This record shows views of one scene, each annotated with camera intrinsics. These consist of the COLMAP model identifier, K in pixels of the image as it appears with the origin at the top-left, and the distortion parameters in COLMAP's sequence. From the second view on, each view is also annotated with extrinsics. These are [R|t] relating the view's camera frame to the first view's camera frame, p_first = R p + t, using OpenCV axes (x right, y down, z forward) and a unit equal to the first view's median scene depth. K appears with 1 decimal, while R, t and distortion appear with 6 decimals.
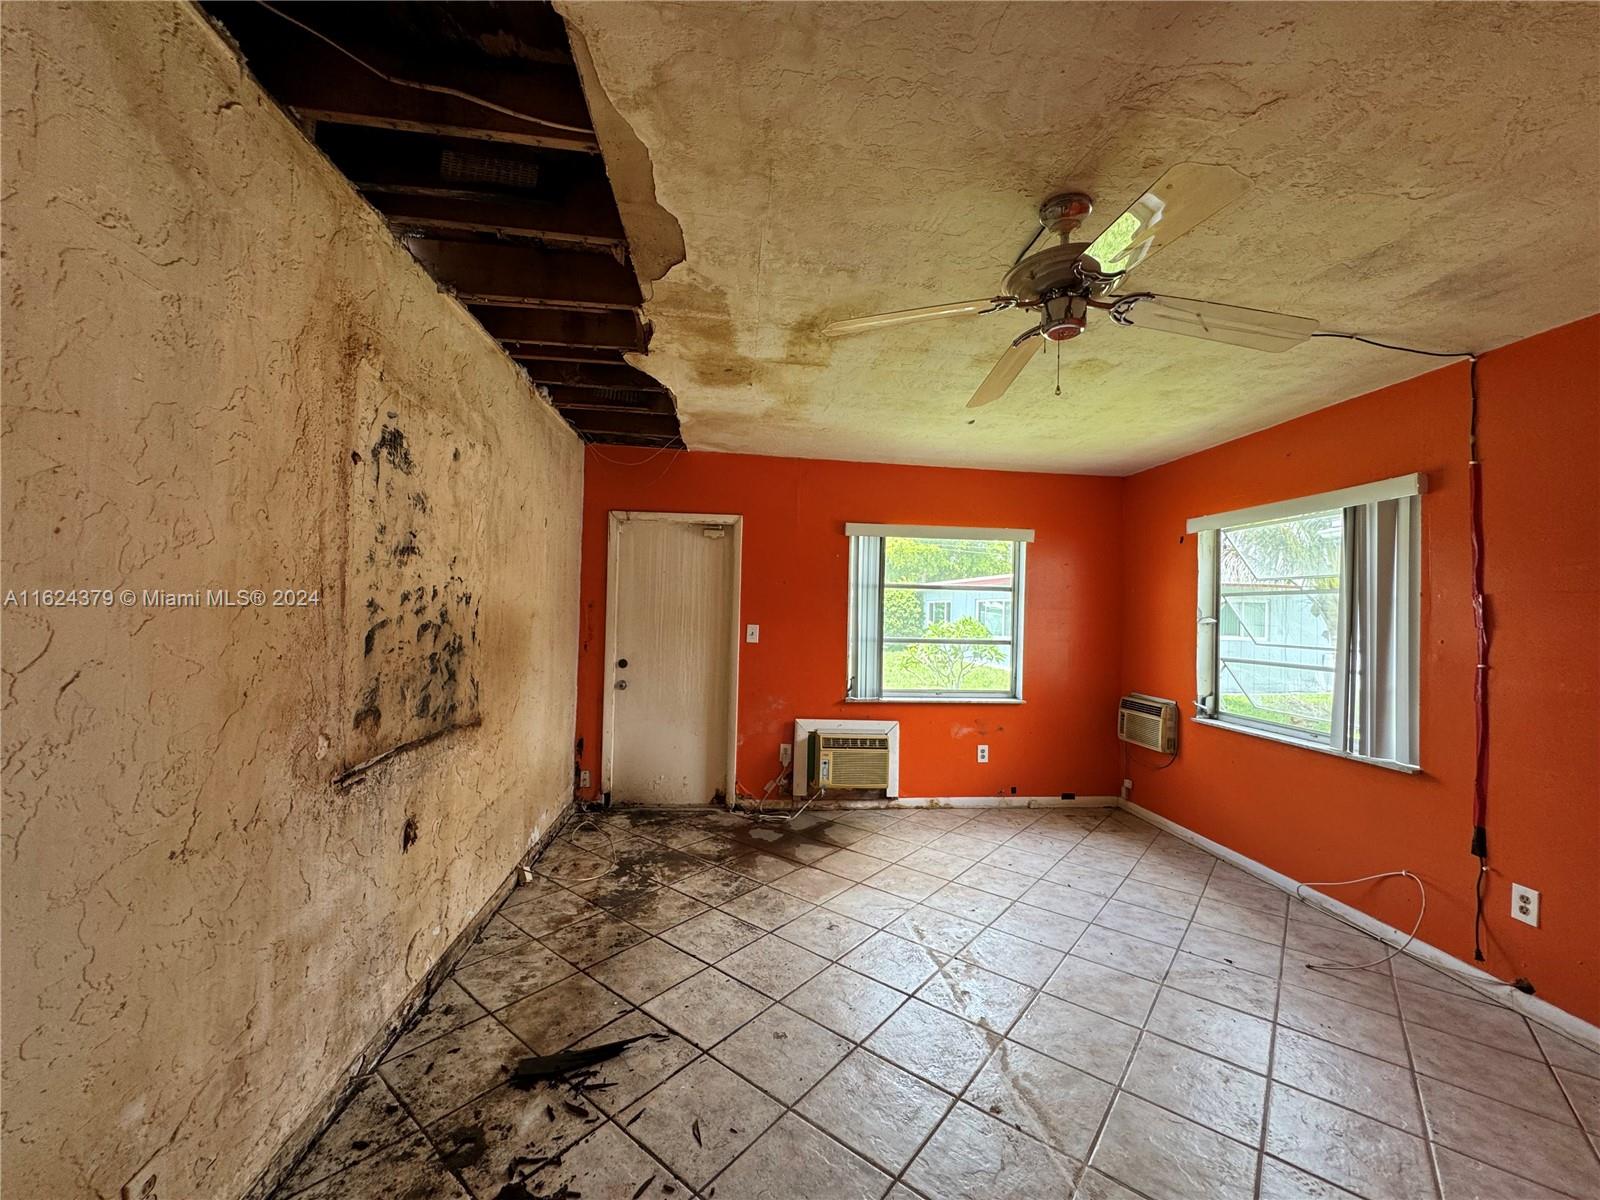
lens RADIAL K [[638.0, 0, 801.8], [0, 638.0, 598.8], [0, 0, 1]] dist [0.000763, -0.000380]
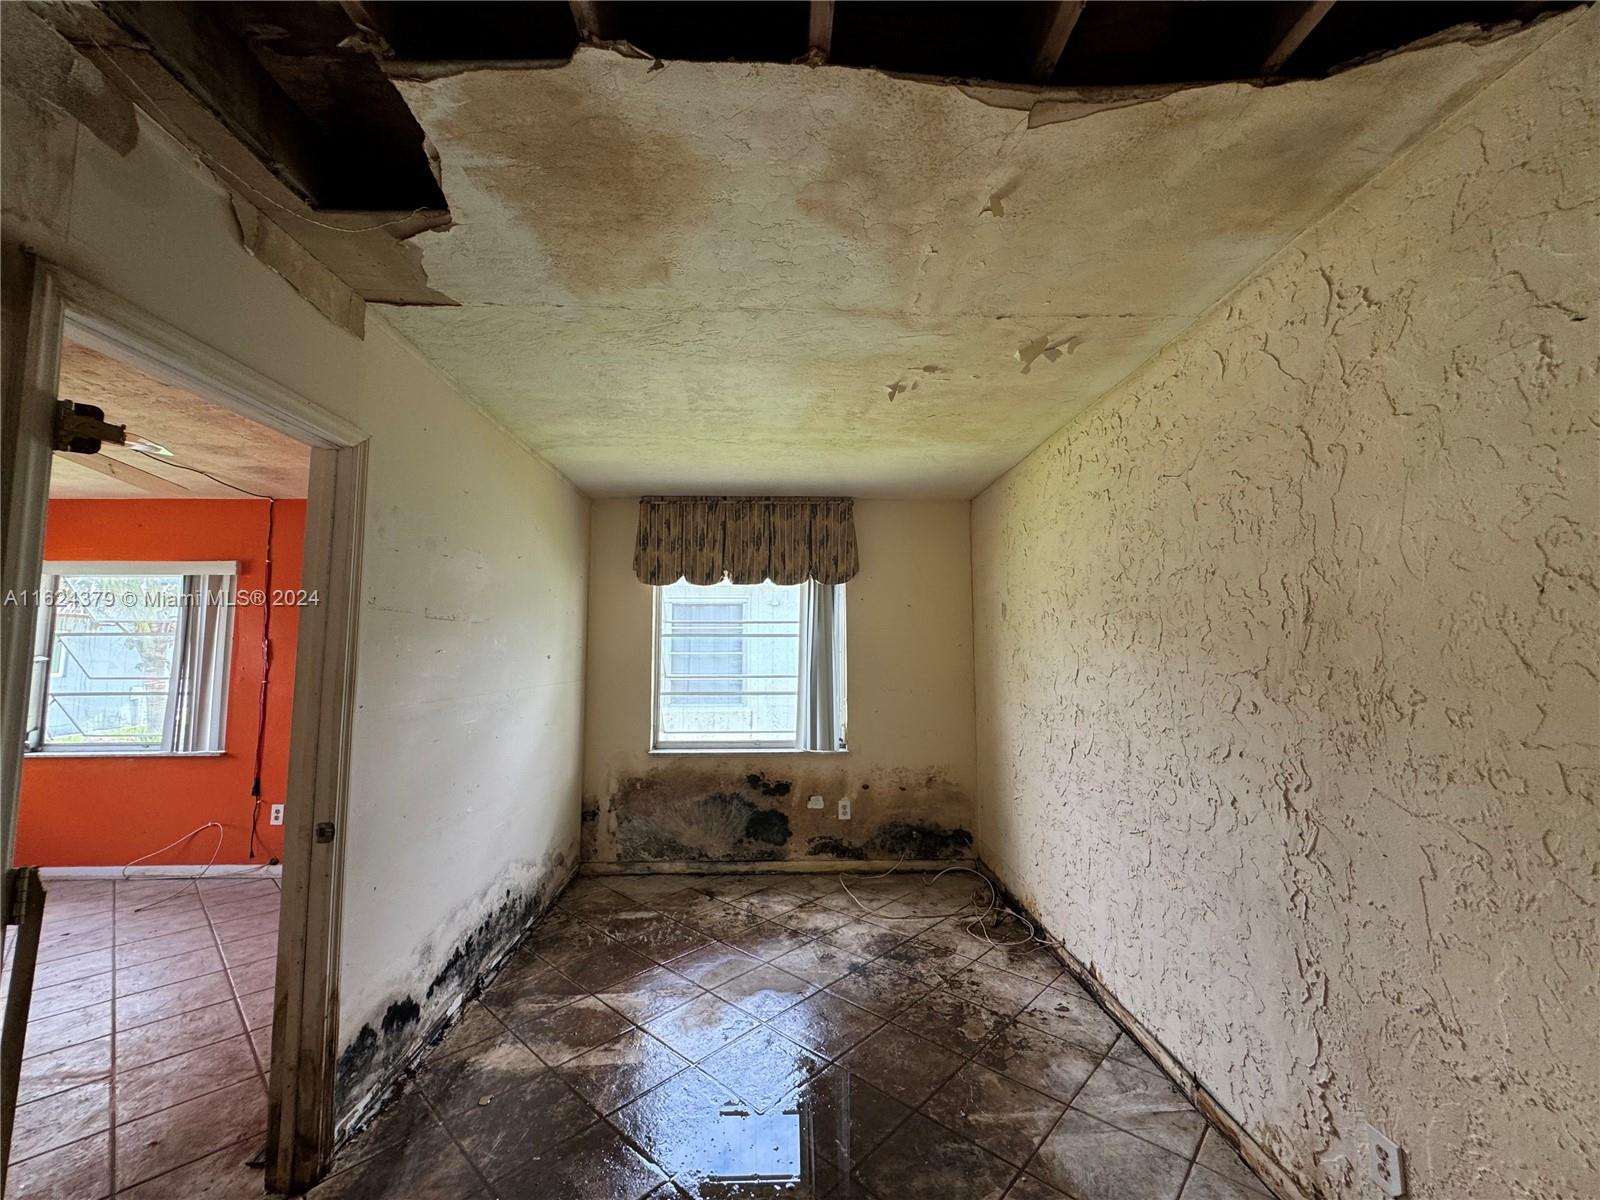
lens RADIAL K [[638.0, 0, 797.5], [0, 638.0, 600.5], [0, 0, 1]] dist [0.000763, -0.000380]
pose [[0.072256, 0.058625, 0.995662, -0.459180], [-0.016446, 0.998205, -0.057582, -0.030820], [-0.997251, -0.012214, 0.073091, -0.459559]]
